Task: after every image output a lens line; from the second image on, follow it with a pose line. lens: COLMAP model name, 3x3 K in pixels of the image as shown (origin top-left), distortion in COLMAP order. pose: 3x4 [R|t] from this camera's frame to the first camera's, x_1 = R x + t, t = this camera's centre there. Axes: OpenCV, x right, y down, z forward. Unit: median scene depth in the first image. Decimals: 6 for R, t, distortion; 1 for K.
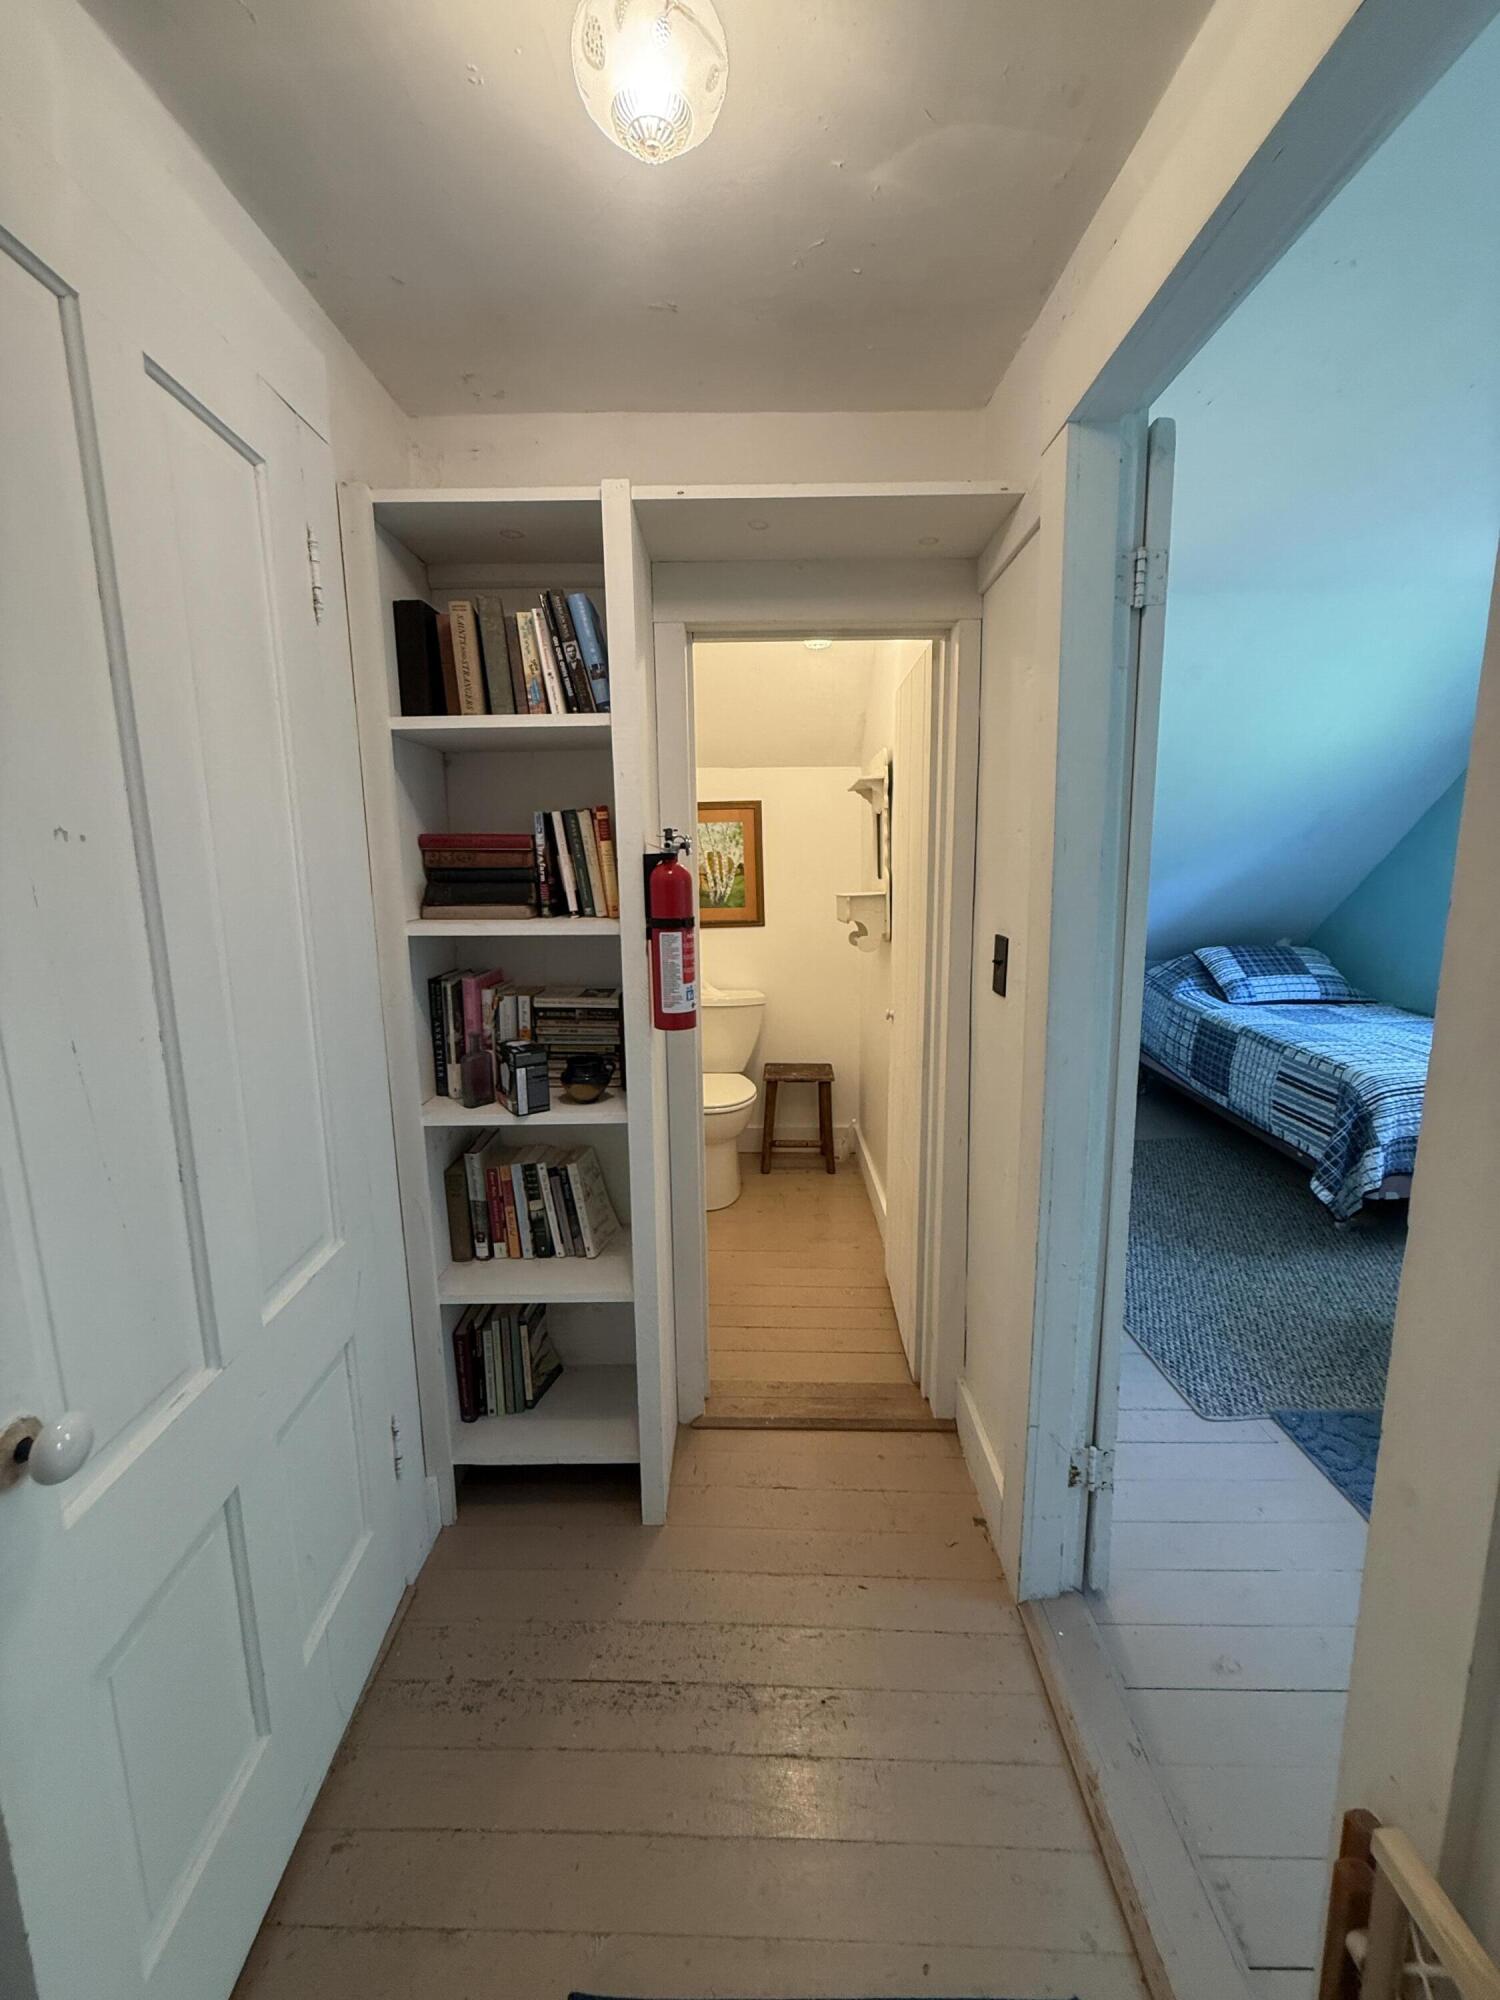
lens RADIAL K [[797.2, 0, 746.2], [0, 797.2, 994.3], [0, 0, 1]] dist [-0.004342, -0.000118]
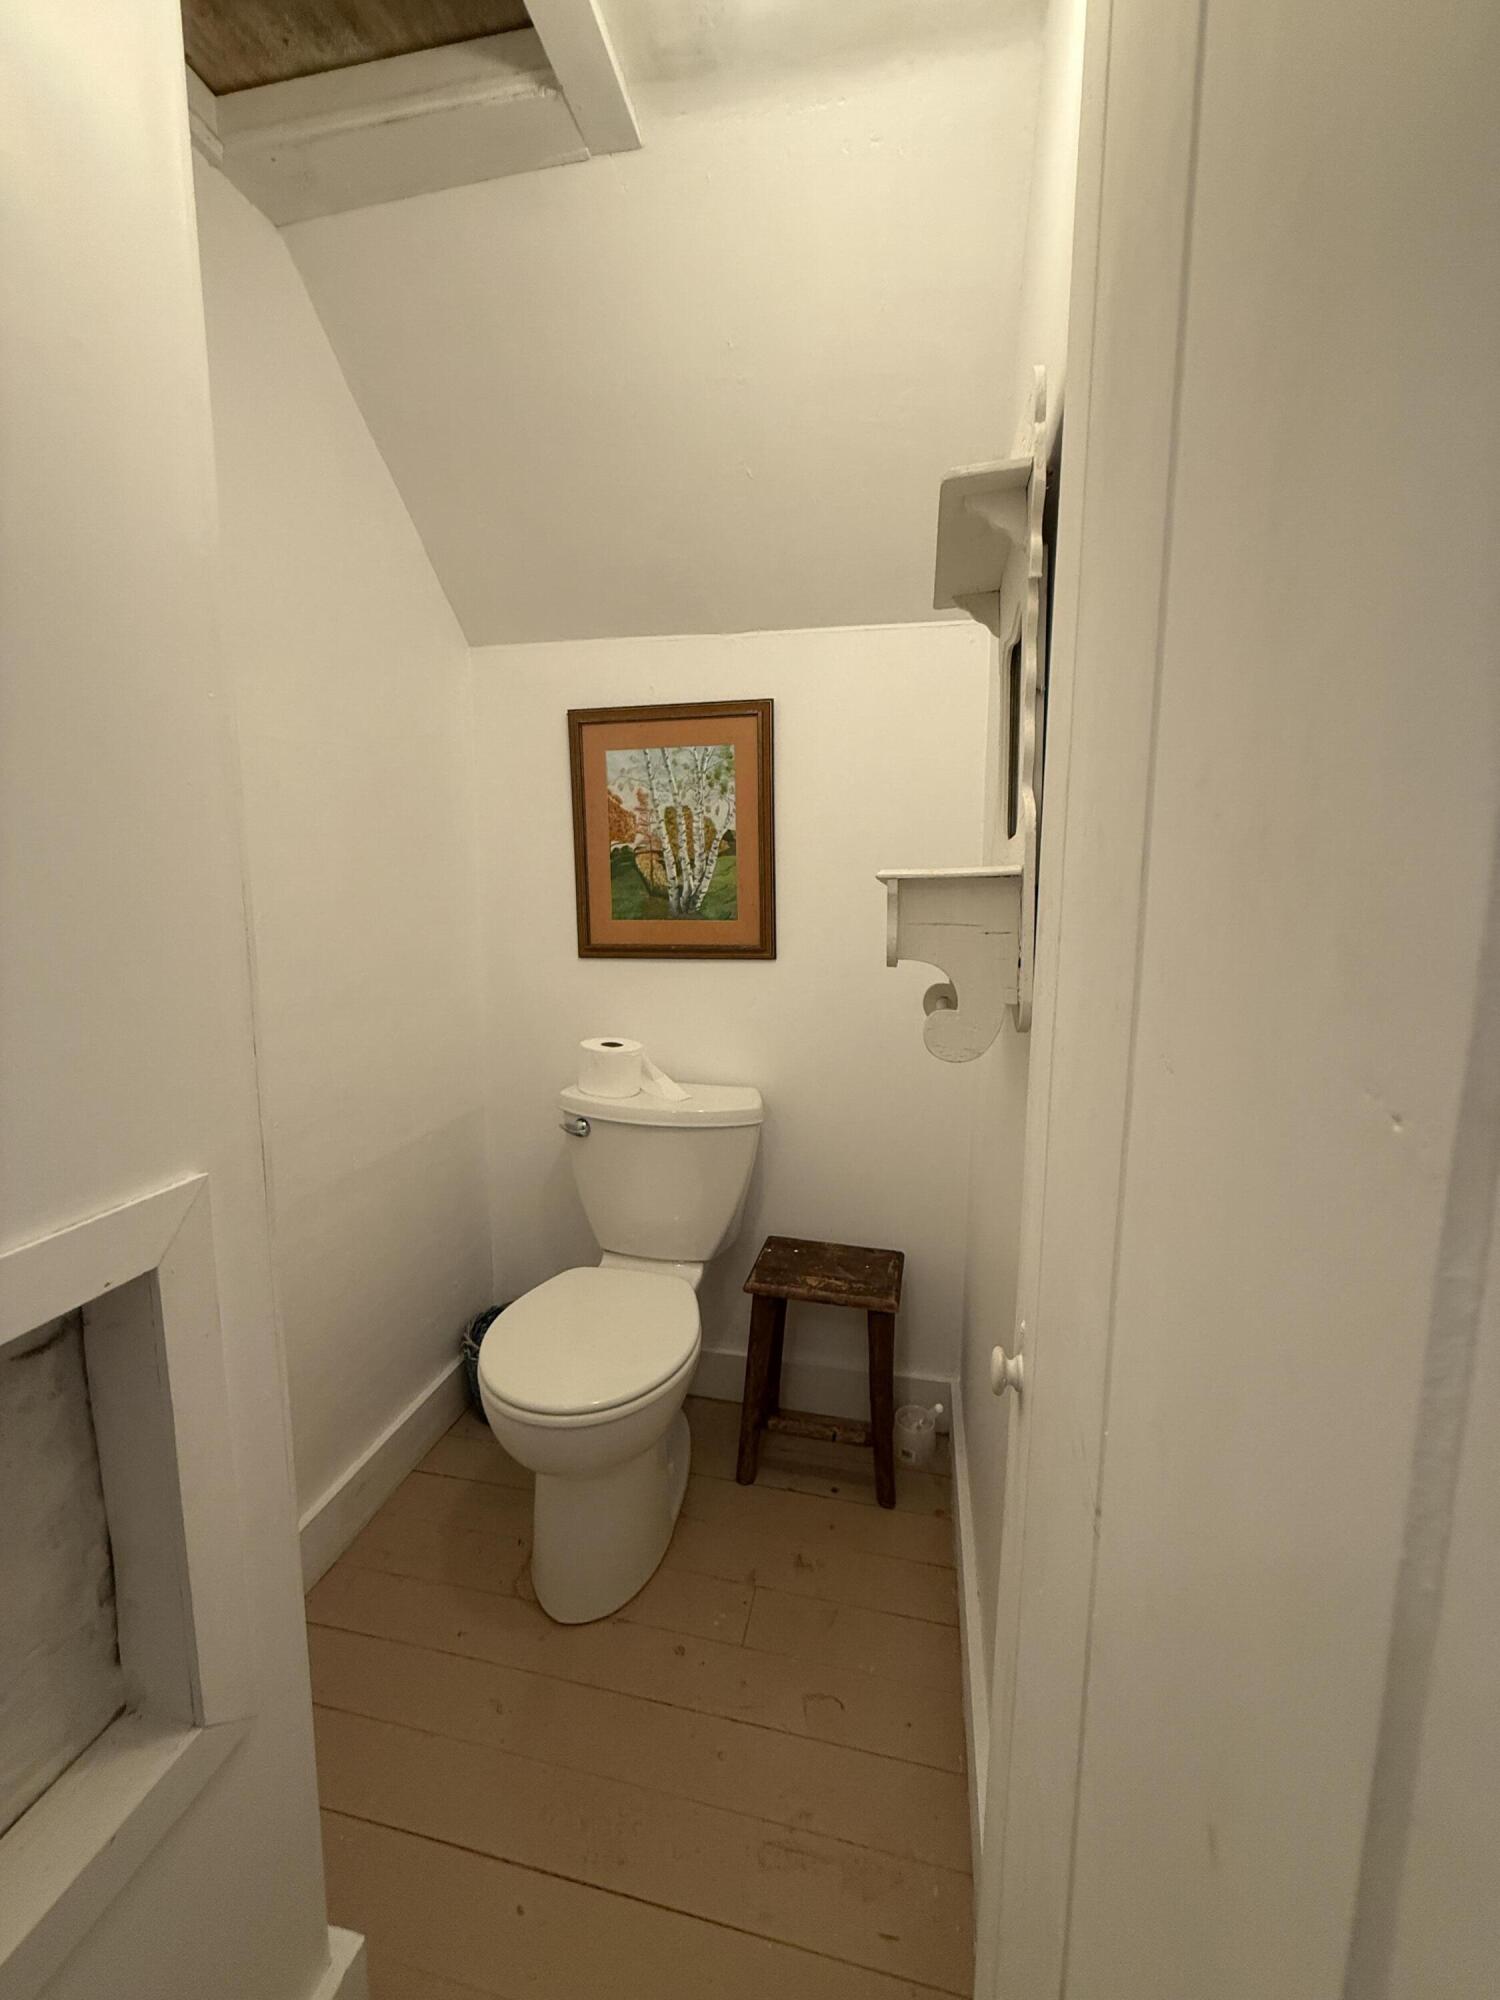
lens RADIAL K [[797.2, 0, 751.6], [0, 797.2, 1003.4], [0, 0, 1]] dist [-0.004342, -0.000118]
pose [[0.983214, 0.041390, -0.177699, 0.098286], [-0.044174, 0.998955, -0.011741, -0.052675], [0.177027, 0.019393, 0.984015, 0.522335]]
